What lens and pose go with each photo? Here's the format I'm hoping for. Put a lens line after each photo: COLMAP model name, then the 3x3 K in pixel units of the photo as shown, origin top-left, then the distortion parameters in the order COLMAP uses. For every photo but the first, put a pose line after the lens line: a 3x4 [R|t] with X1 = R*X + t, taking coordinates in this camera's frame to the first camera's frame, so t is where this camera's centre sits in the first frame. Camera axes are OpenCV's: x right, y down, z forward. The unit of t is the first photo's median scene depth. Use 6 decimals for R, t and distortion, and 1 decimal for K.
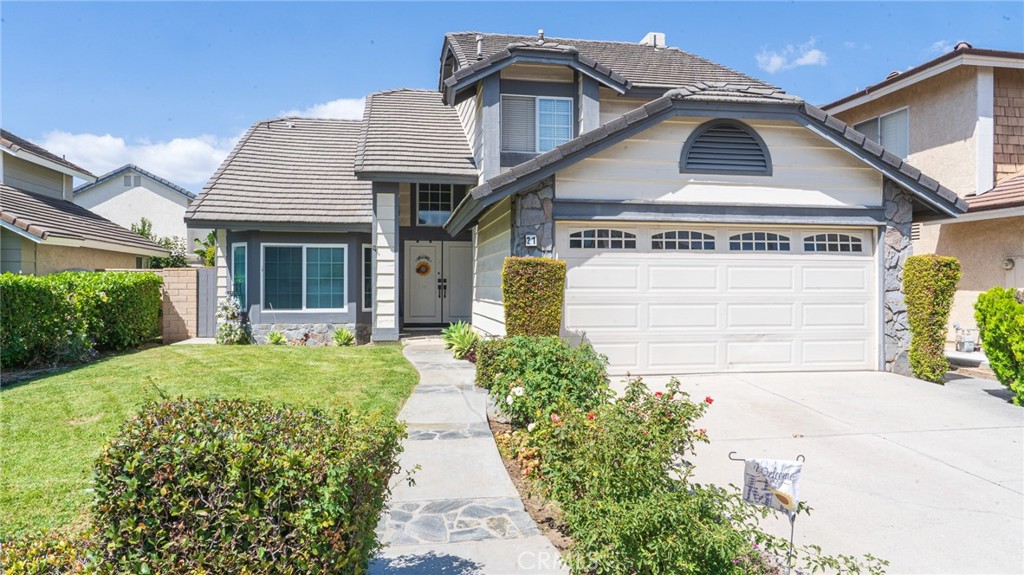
lens RADIAL K [[694.3, 0, 512.0], [0, 694.3, 287.5], [0, 0, 1]] dist [-0.014976, -0.001275]
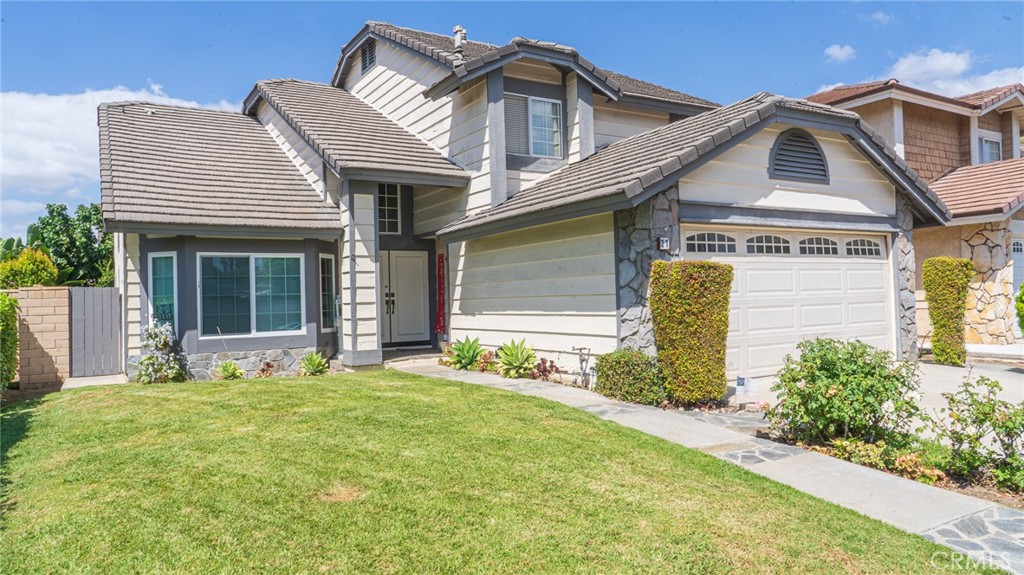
lens RADIAL K [[694.3, 0, 512.0], [0, 694.3, 287.5], [0, 0, 1]] dist [-0.014976, -0.001275]
pose [[0.928565, -0.021013, 0.370575, -0.387580], [0.030078, 0.999373, -0.018700, 0.002480], [-0.369950, 0.028510, 0.928614, 0.154667]]
